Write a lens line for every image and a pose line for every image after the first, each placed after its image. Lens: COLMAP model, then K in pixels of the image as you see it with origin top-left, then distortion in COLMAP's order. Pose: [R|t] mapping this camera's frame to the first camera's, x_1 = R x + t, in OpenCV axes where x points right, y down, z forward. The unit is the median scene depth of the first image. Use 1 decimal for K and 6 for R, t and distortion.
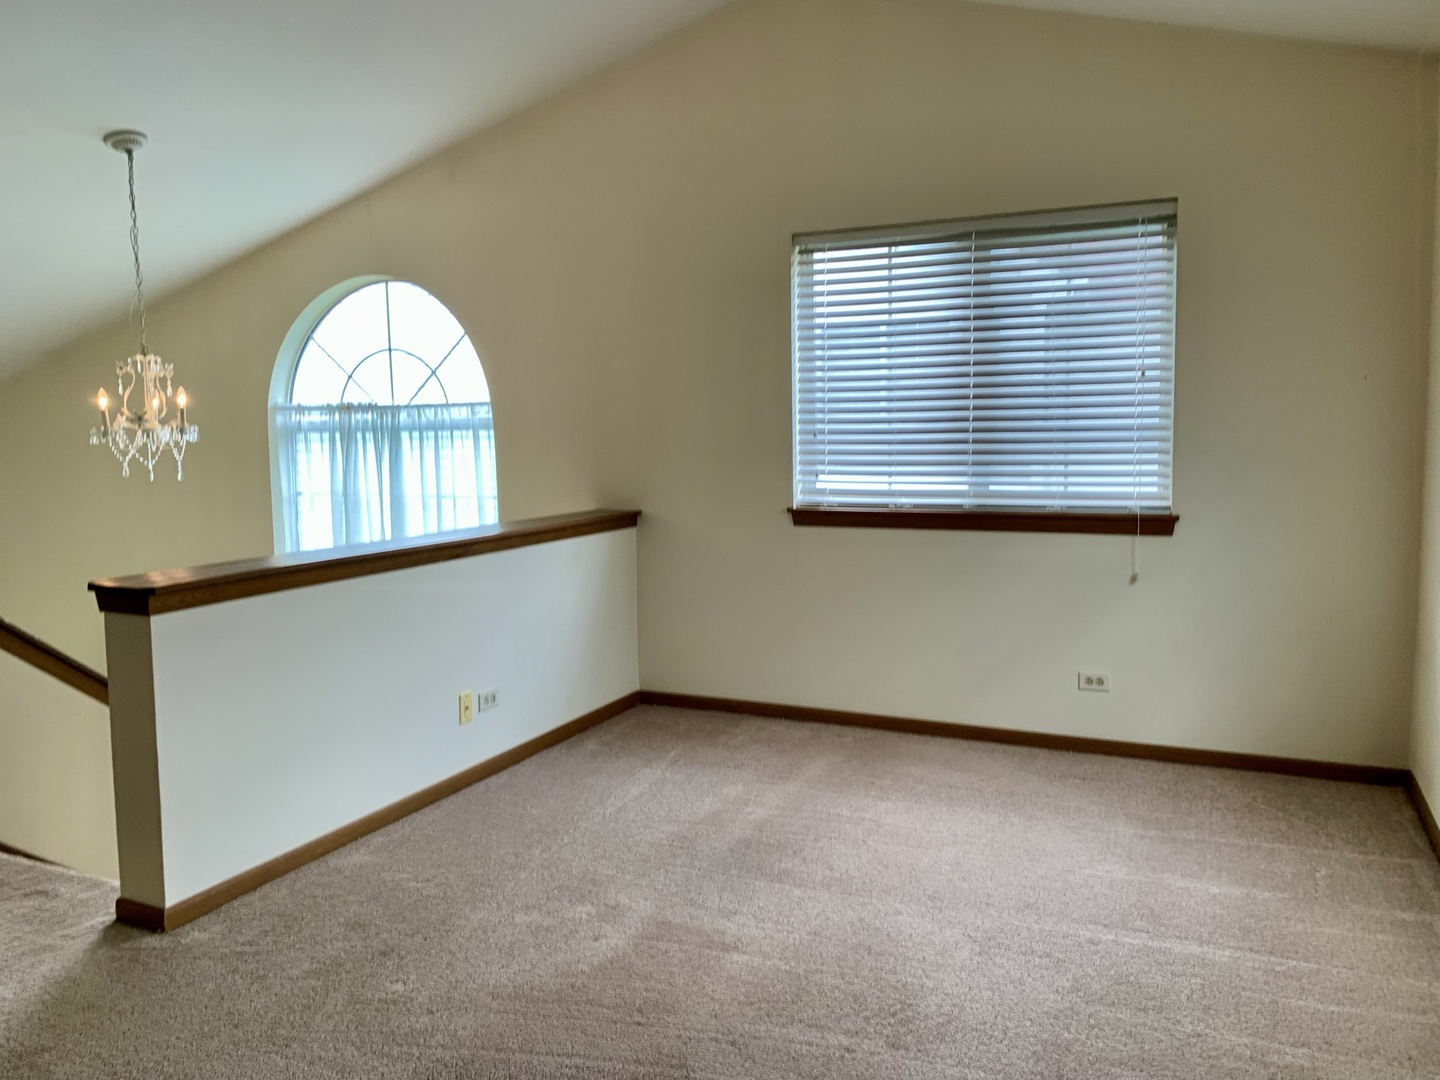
lens RADIAL K [[1109.7, 0, 721.8], [0, 1109.7, 534.8], [0, 0, 1]] dist [0.056064, -0.018620]
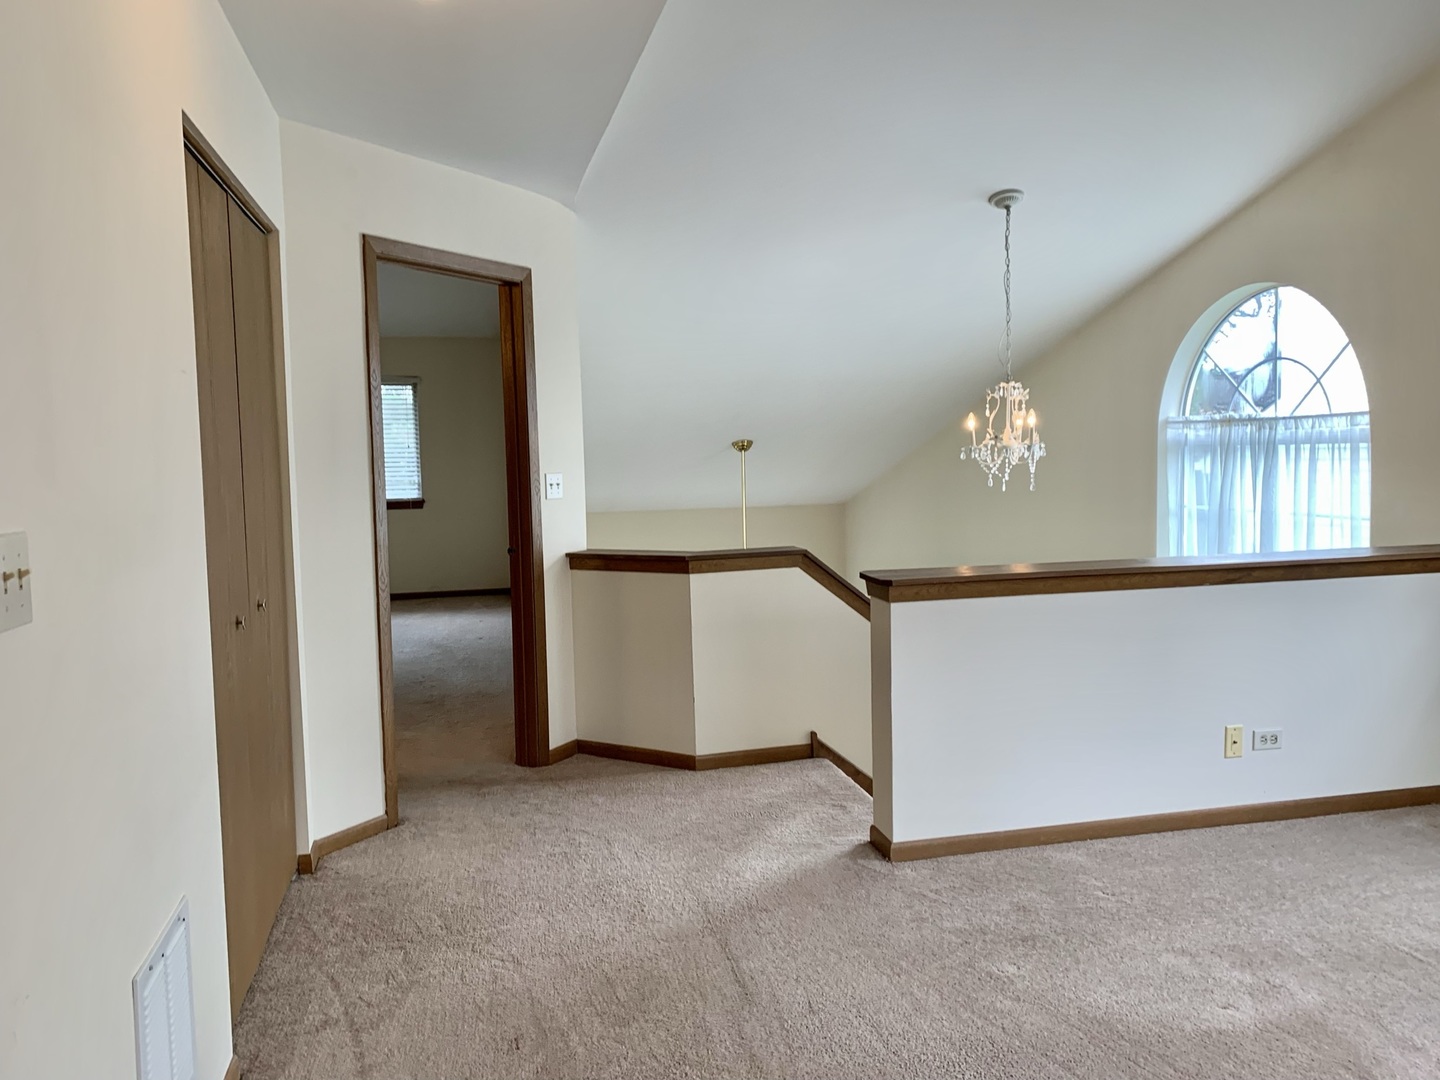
lens RADIAL K [[1109.7, 0, 720.0], [0, 1109.7, 547.0], [0, 0, 1]] dist [0.056064, -0.018620]
pose [[0.638170, 0.071123, -0.766603, 0.189159], [-0.067204, 0.997069, 0.036559, -0.013214], [0.766957, 0.028188, 0.641079, 0.046643]]
